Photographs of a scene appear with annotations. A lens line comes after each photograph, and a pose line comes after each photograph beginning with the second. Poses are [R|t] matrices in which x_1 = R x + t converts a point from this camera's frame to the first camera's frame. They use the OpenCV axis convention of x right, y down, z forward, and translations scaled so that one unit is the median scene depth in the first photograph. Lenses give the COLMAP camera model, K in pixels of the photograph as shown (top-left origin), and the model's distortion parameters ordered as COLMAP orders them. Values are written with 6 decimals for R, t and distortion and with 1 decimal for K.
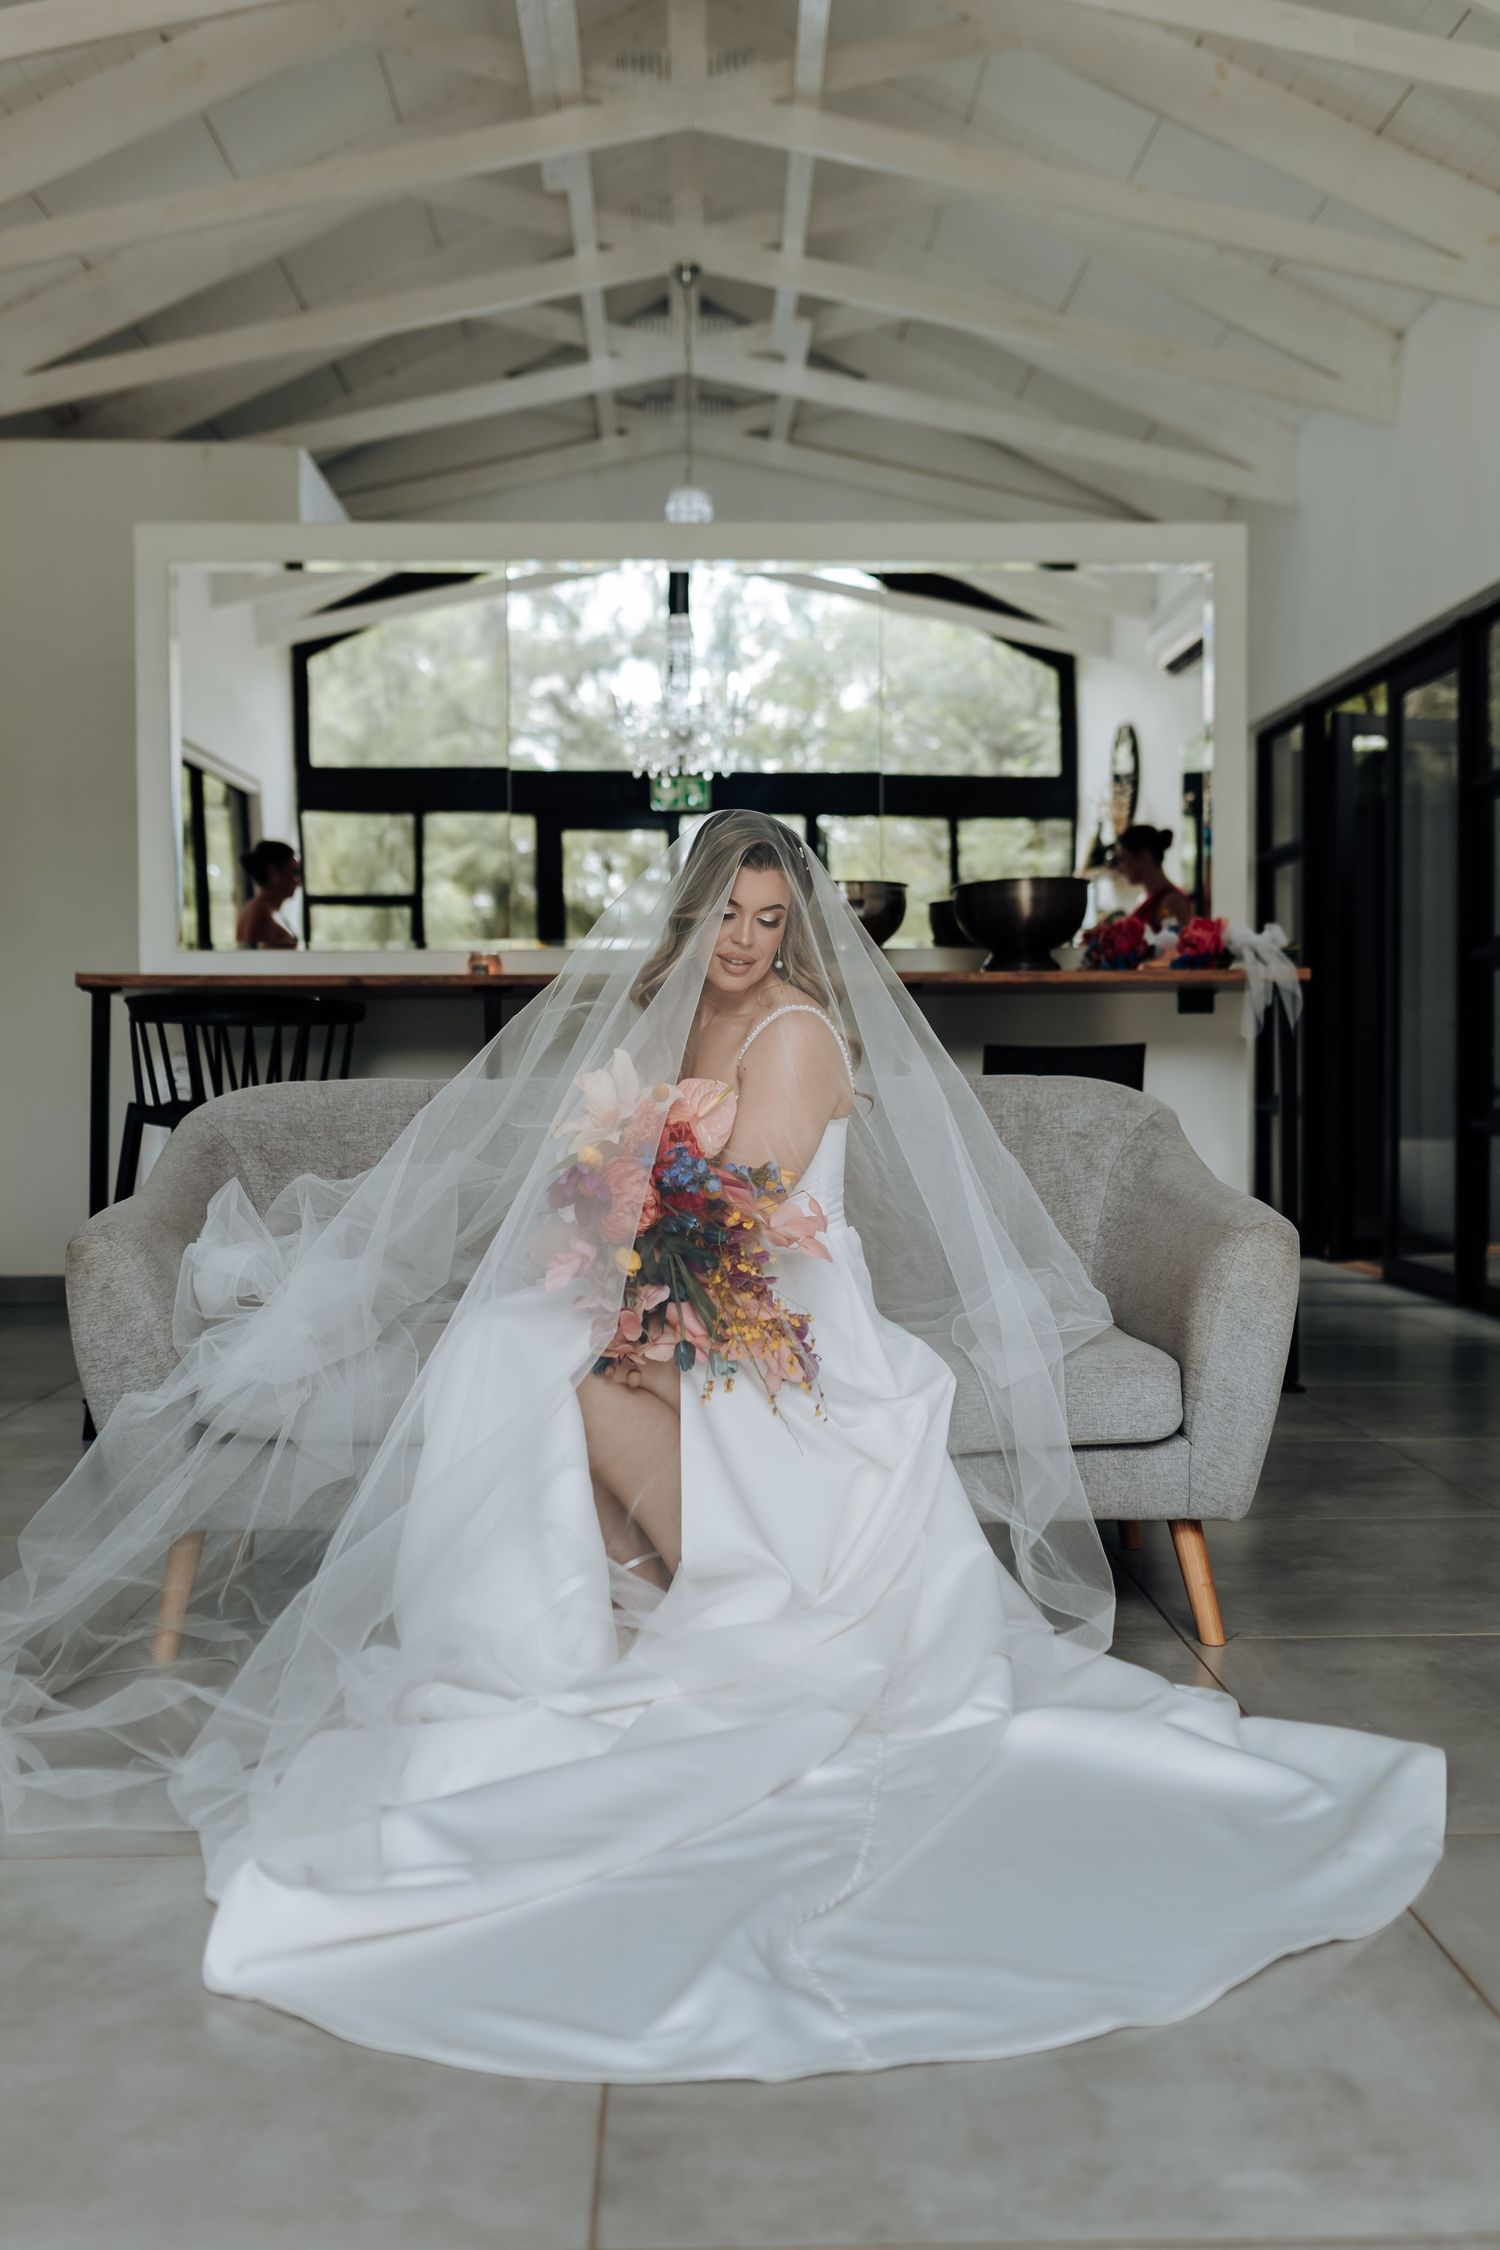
lens RADIAL K [[2333.3, 0, 747.3], [0, 2333.3, 1128.5], [0, 0, 1]] dist [0.006808, 0.000000]
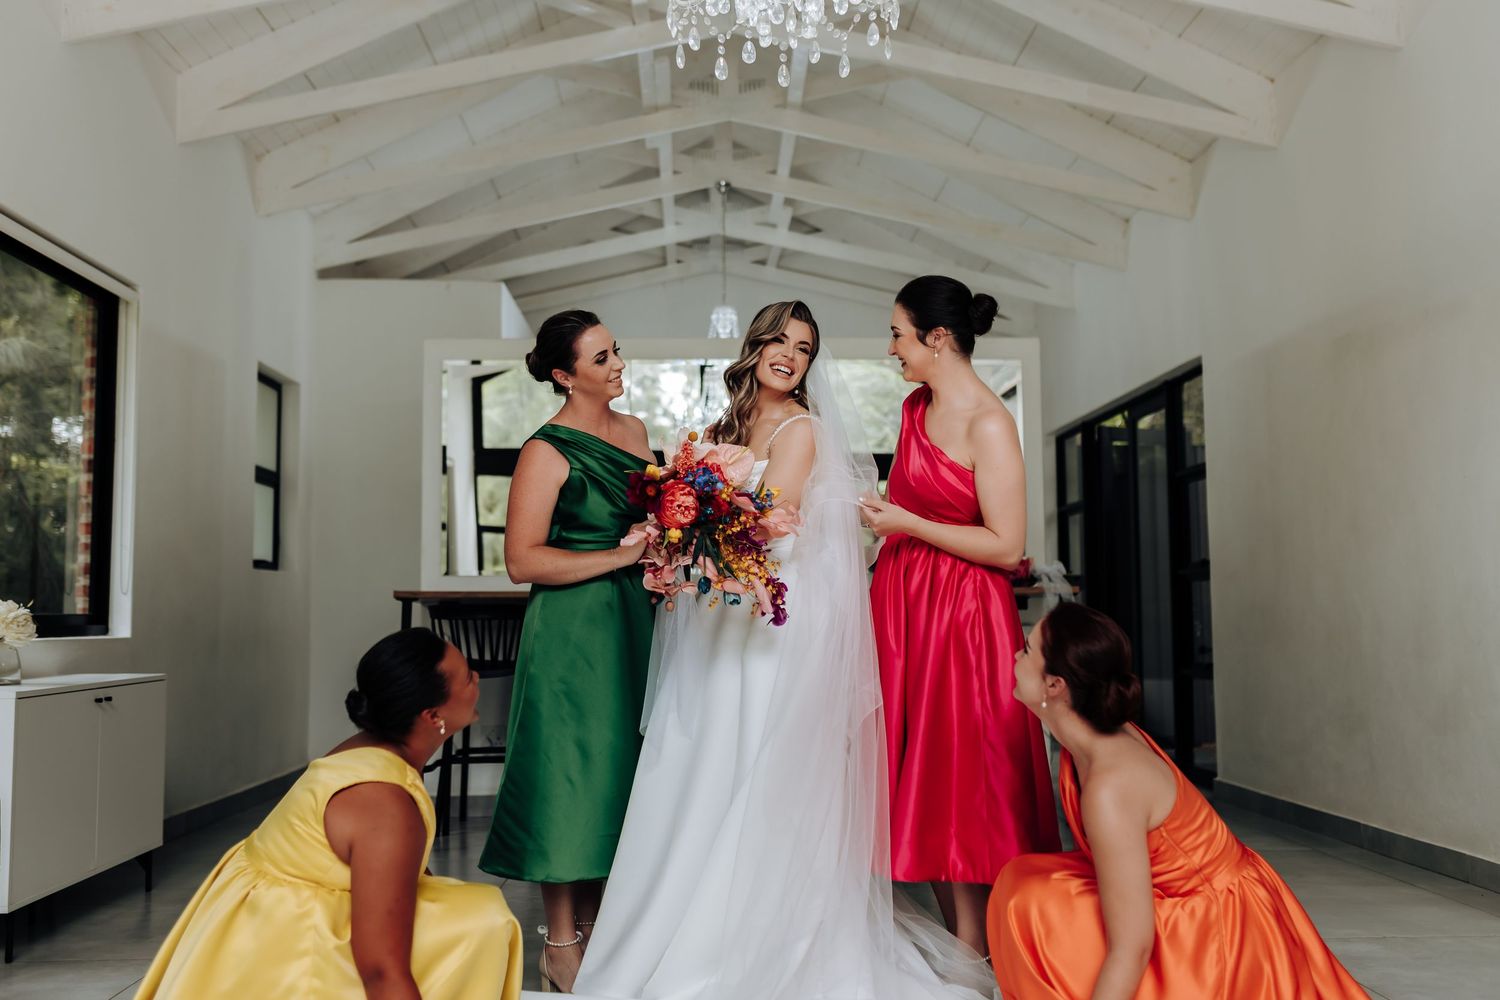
lens RADIAL K [[1555.5, 0, 752.9], [0, 1555.5, 485.5], [0, 0, 1]] dist [0.006808, 0.000000]
pose [[0.999942, -0.001661, 0.010618, -0.016433], [0.002899, 0.993050, -0.117655, -0.003824], [-0.010349, 0.117679, 0.992998, -0.143736]]
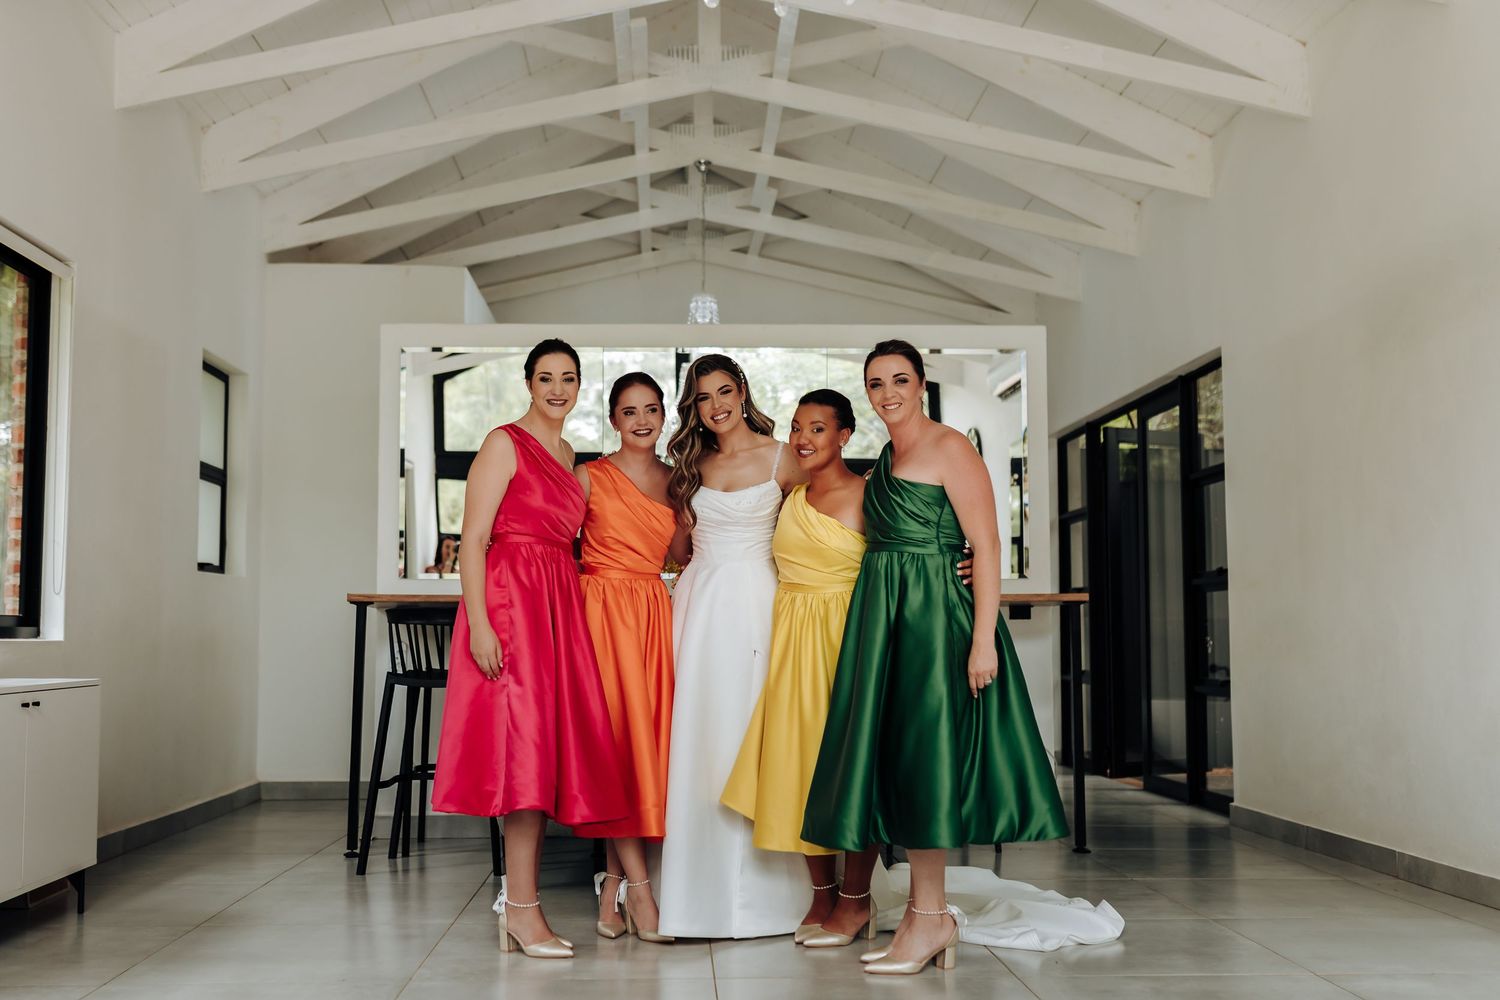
lens RADIAL K [[1634.9, 0, 706.0], [0, 1634.9, 521.5], [0, 0, 1]] dist [0.004853, 0.000000]
pose [[0.999988, 0.004030, -0.002888, -0.019716], [-0.004308, 0.994600, -0.103695, 0.001484], [0.002454, 0.103706, 0.994605, -0.117829]]
